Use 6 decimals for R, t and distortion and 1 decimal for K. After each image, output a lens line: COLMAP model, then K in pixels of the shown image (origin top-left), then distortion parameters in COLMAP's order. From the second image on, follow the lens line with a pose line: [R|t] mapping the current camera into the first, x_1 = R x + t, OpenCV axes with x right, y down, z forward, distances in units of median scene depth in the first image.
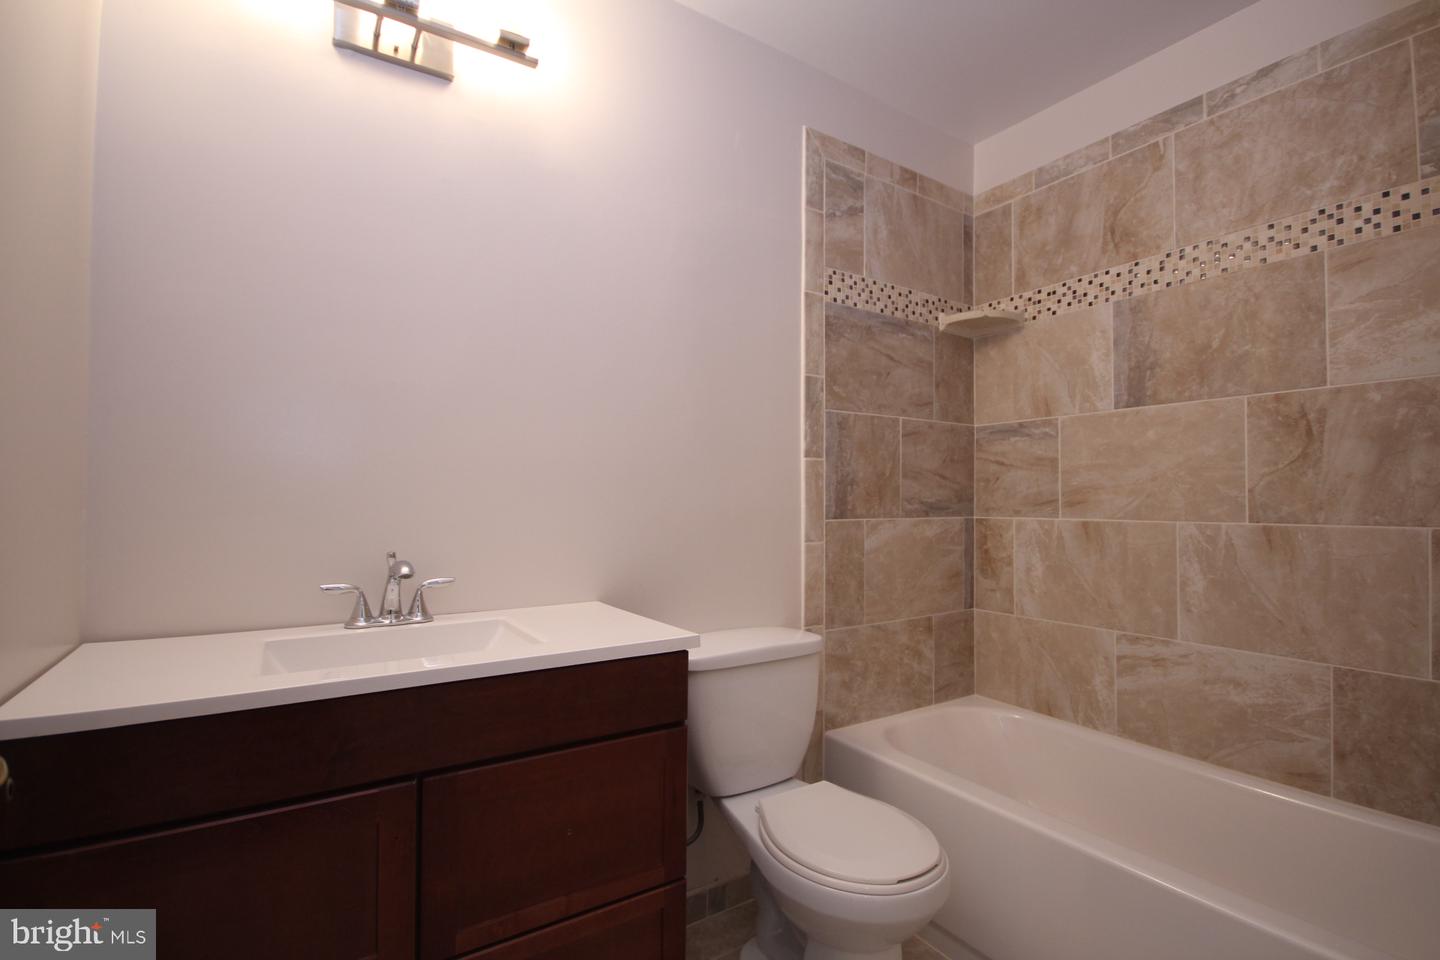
lens RADIAL K [[653.9, 0, 723.6], [0, 653.9, 488.3], [0, 0, 1]] dist [0.003634, -0.009063]
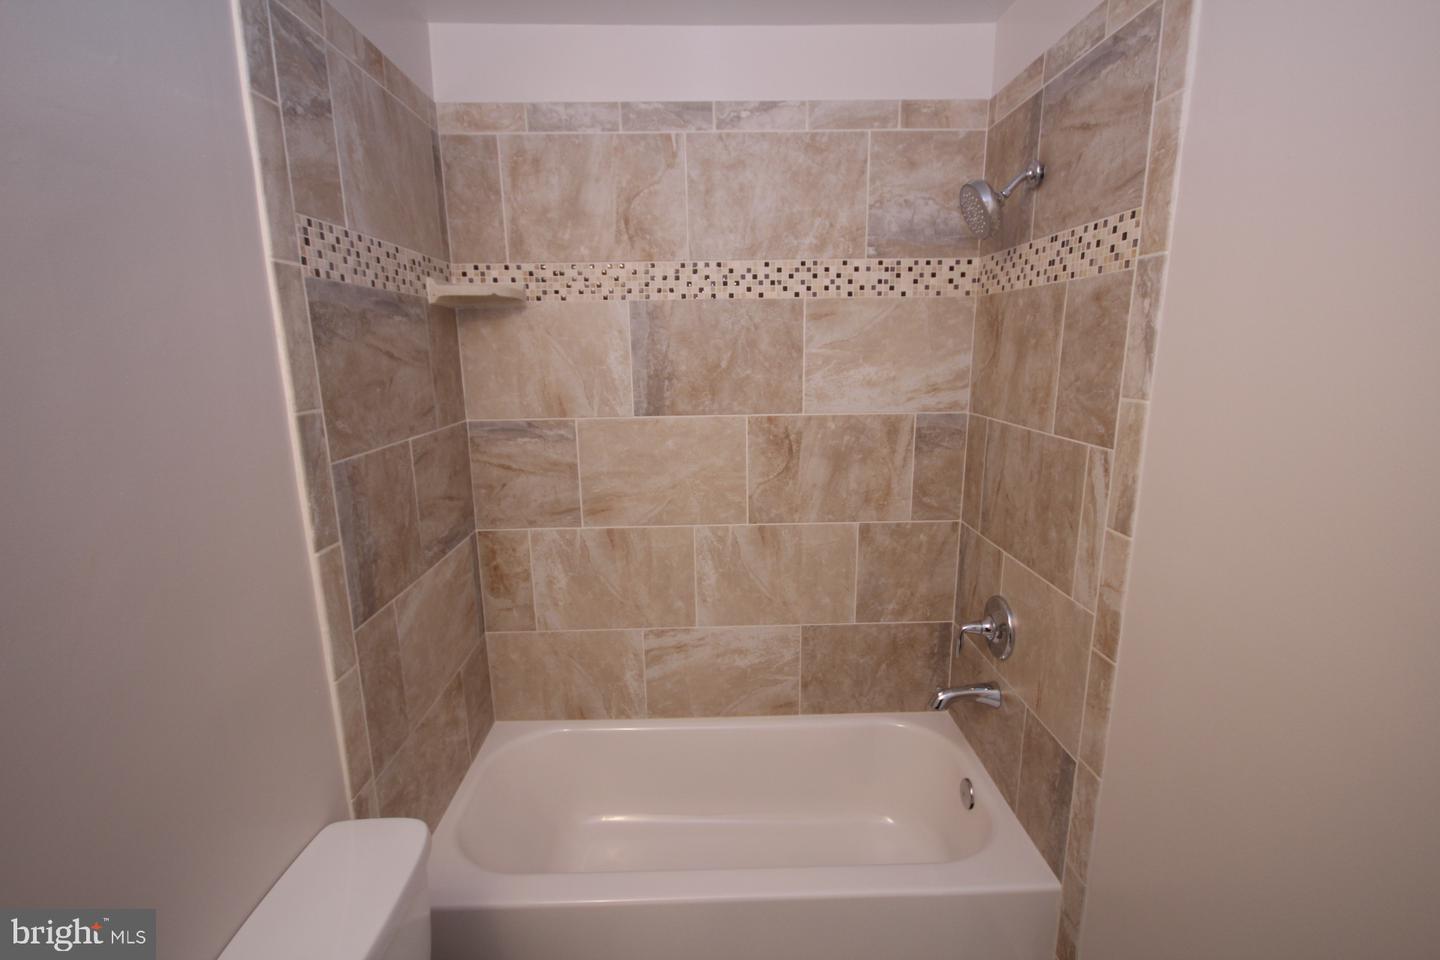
lens RADIAL K [[662.1, 0, 722.8], [0, 662.1, 487.5], [0, 0, 1]] dist [-0.003199, 0.000452]
pose [[0.524208, -0.189375, 0.830267, -0.167391], [0.001927, 0.975222, 0.221221, -0.231731], [-0.851588, -0.114366, 0.511584, 0.368238]]
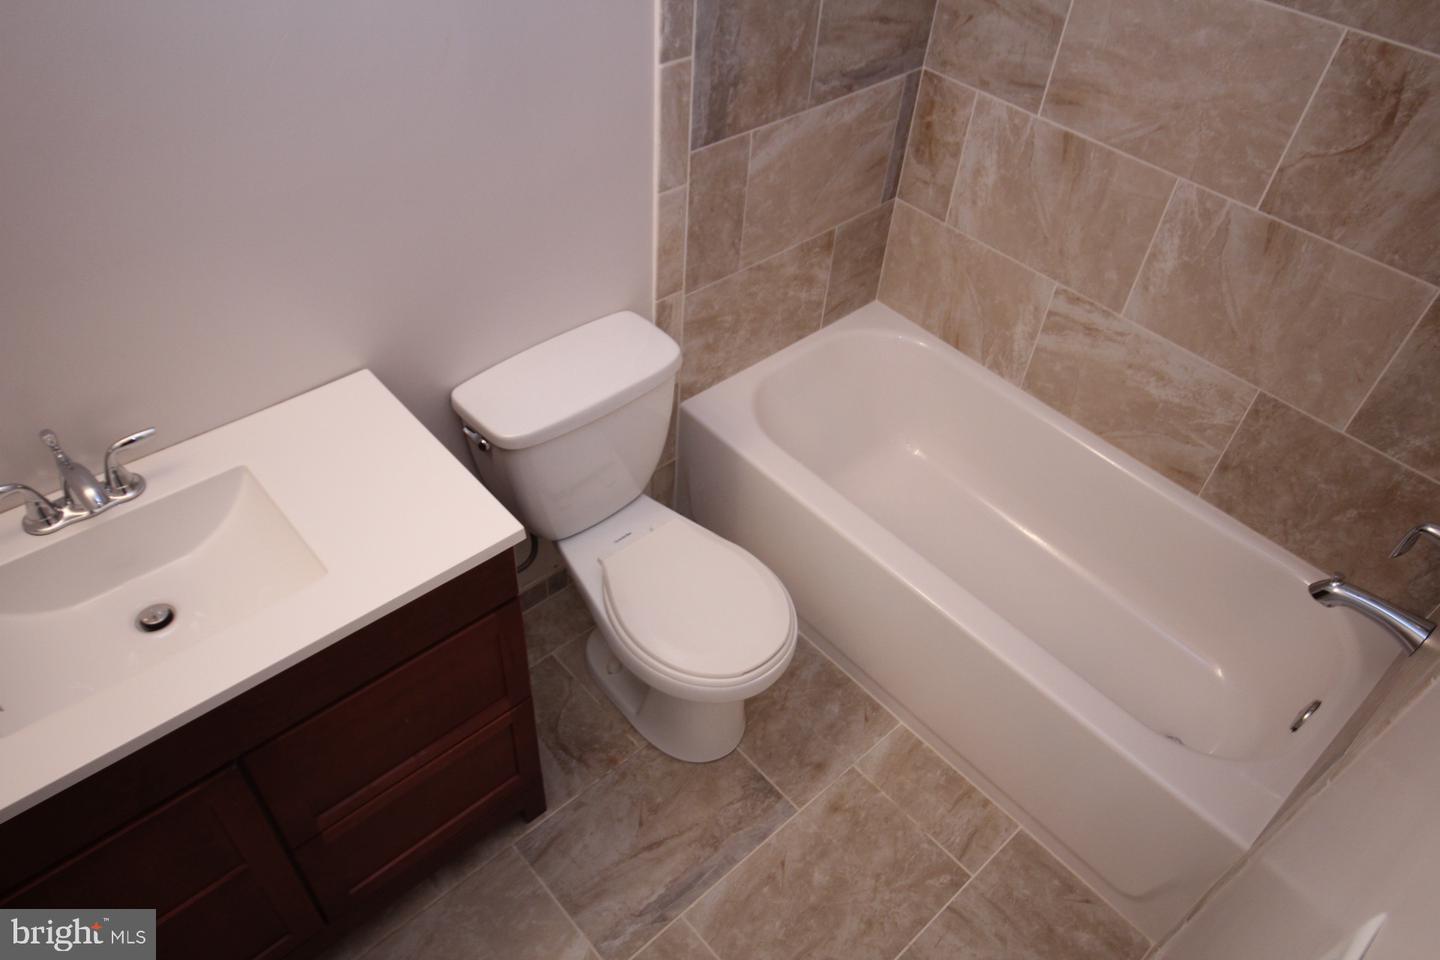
lens RADIAL K [[978.8, 0, 719.1], [0, 978.8, 488.1], [0, 0, 1]] dist [0.002493, 0.019342]
pose [[0.985478, -0.073403, 0.153120, 0.010798], [-0.058971, 0.697673, 0.713986, -0.407492], [-0.159237, -0.712646, 0.683212, 0.098475]]
